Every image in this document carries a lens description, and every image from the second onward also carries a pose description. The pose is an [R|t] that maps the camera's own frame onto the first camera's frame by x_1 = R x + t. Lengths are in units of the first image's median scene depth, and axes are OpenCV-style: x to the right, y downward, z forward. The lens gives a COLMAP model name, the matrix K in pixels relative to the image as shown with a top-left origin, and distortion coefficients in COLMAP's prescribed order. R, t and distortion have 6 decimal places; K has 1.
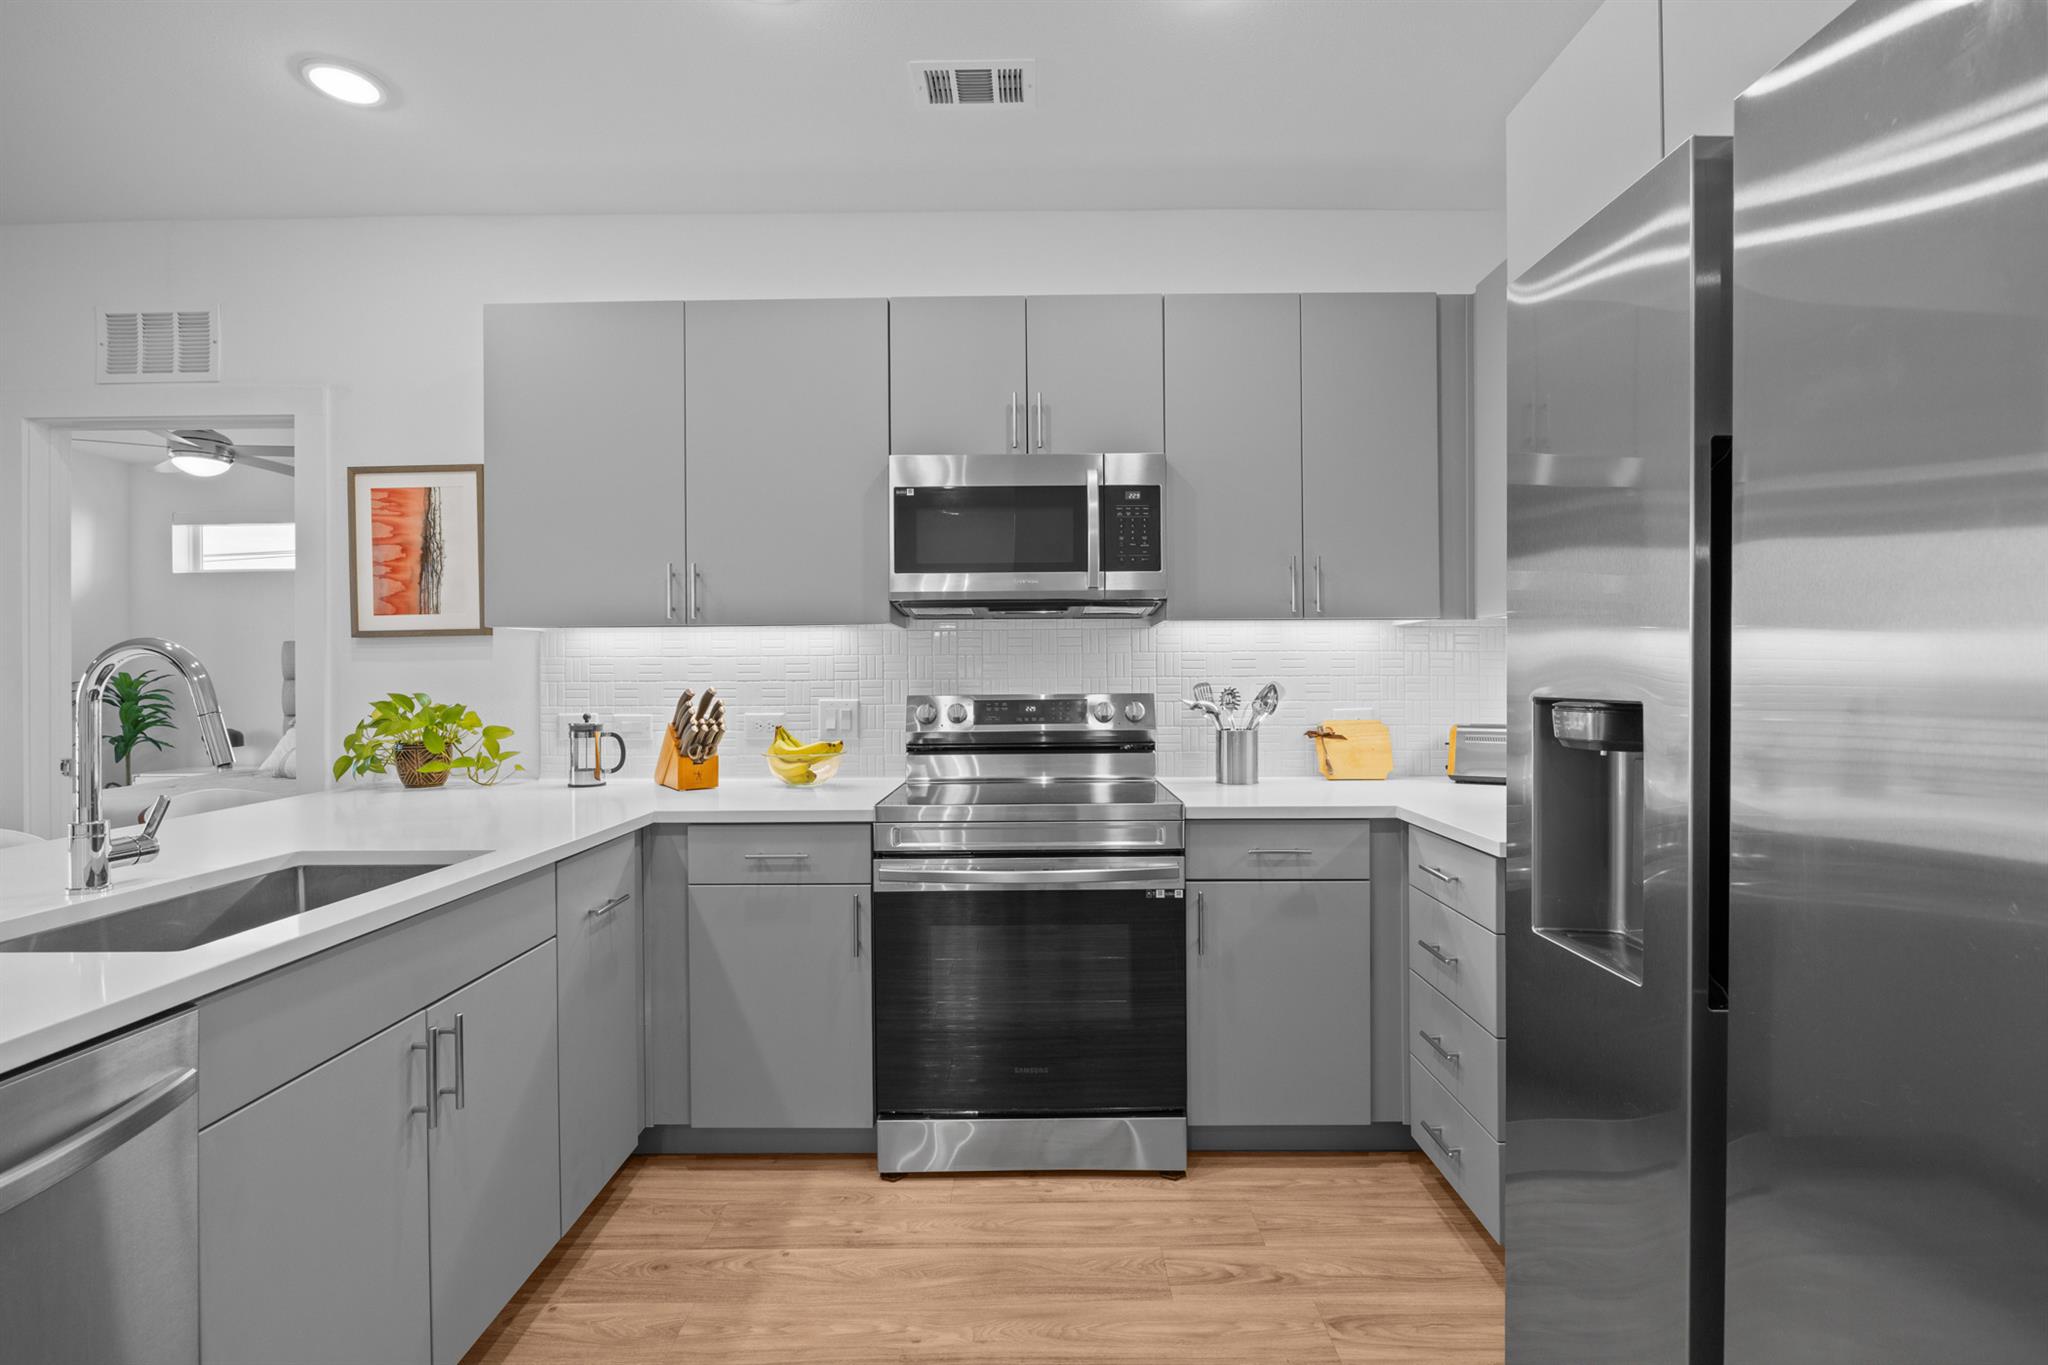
lens RADIAL K [[1045.1, 0, 1007.8], [0, 1045.1, 676.1], [0, 0, 1]] dist [-0.001415, -0.000358]
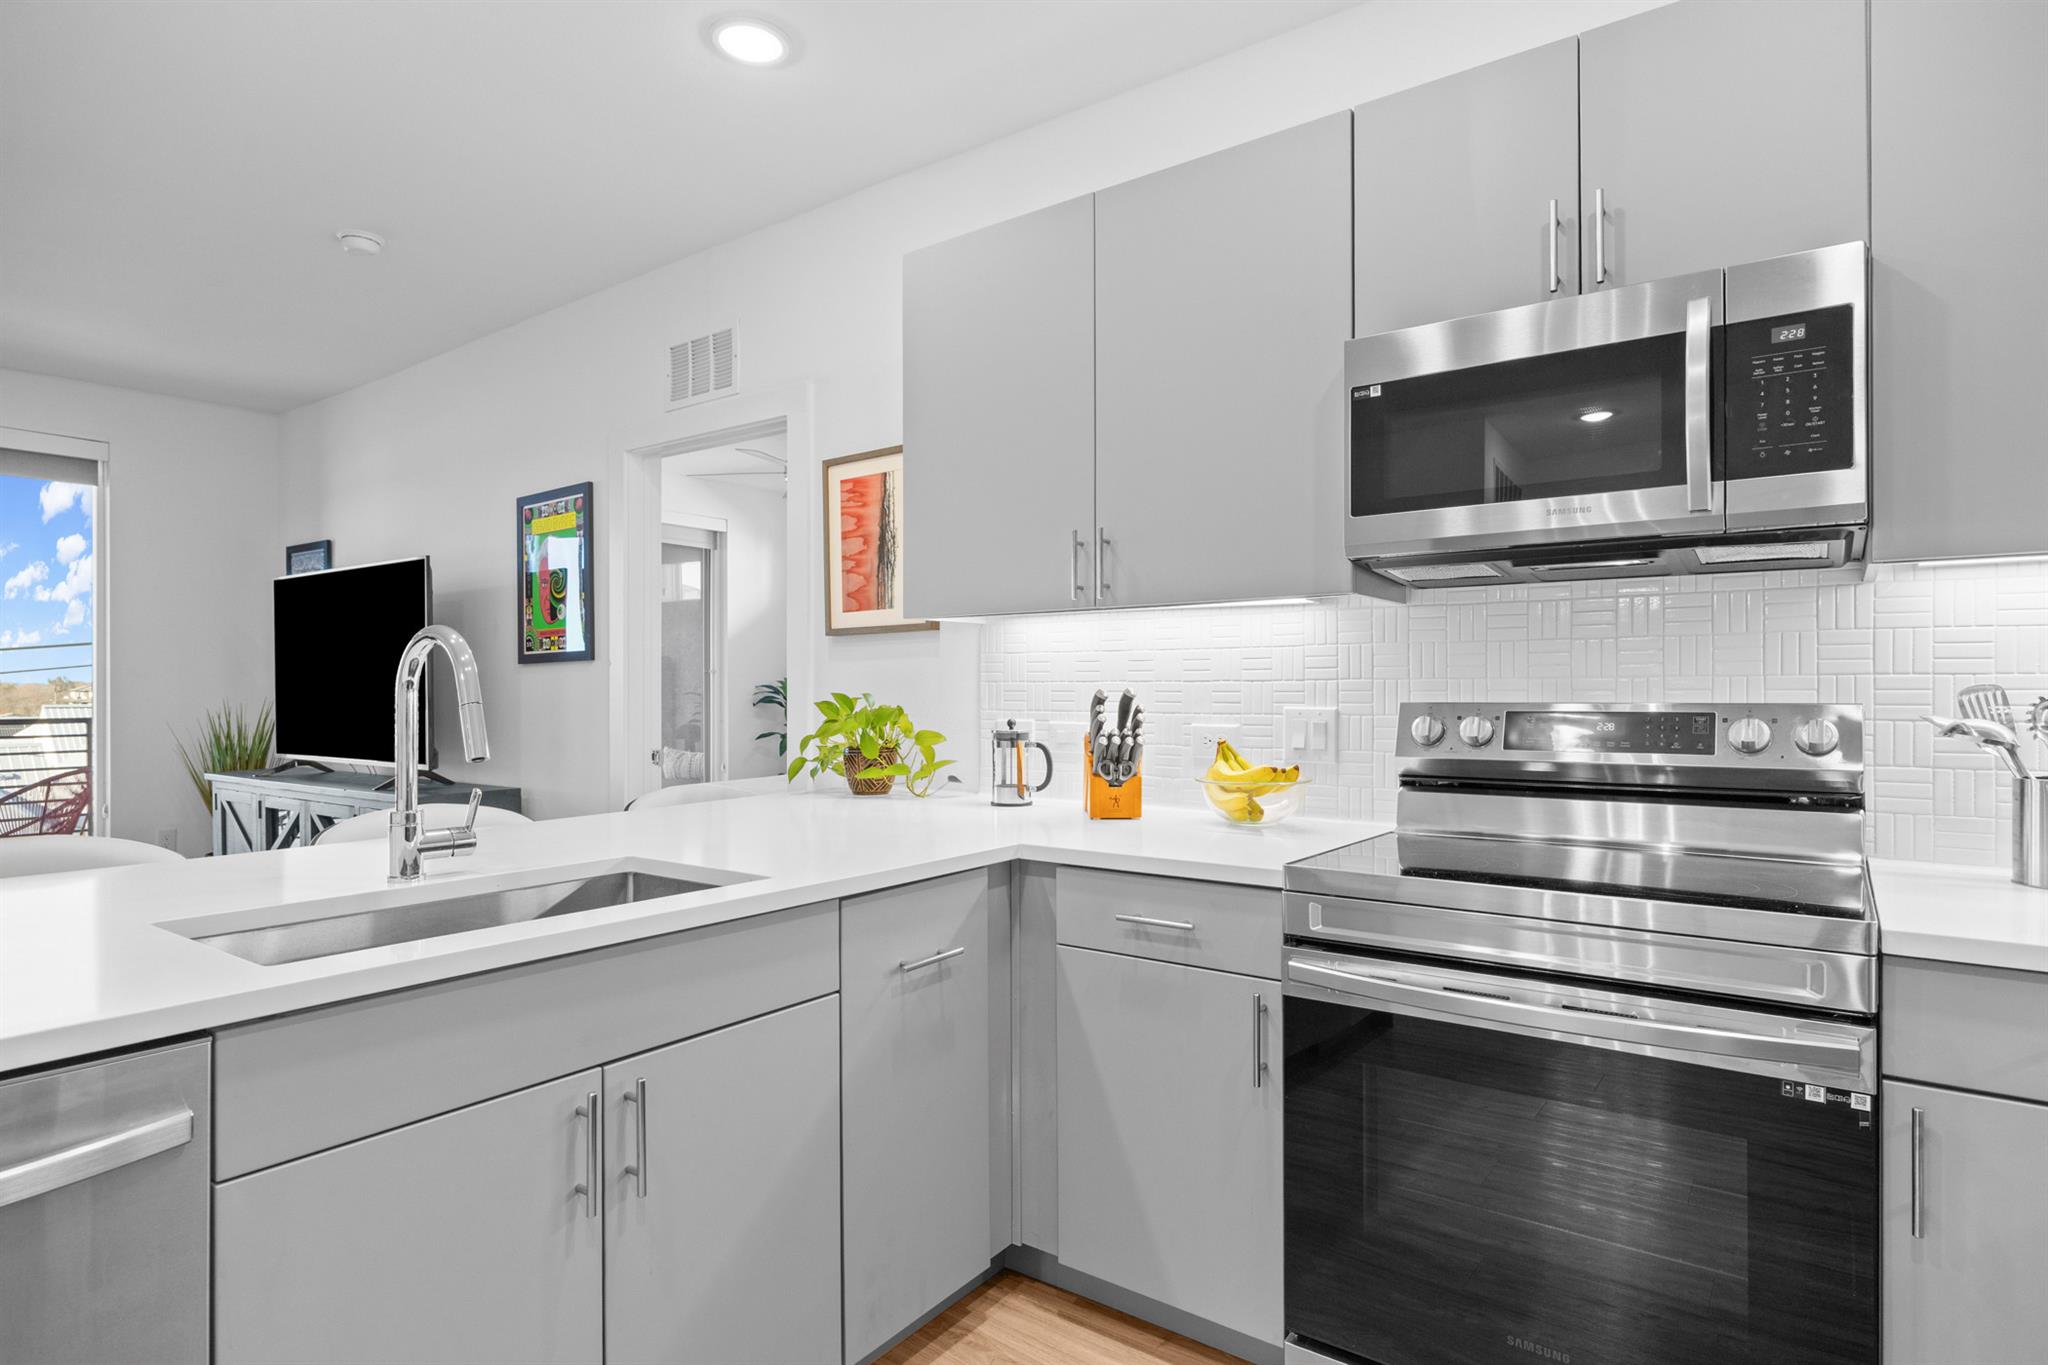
lens RADIAL K [[1119.0, 0, 992.0], [0, 1119.0, 690.7], [0, 0, 1]] dist [0.002965, -0.001066]
pose [[0.807445, 0.006510, -0.589907, 0.121572], [-0.005803, 0.999978, 0.003091, 0.010674], [0.589914, 0.000927, 0.807466, 0.274031]]
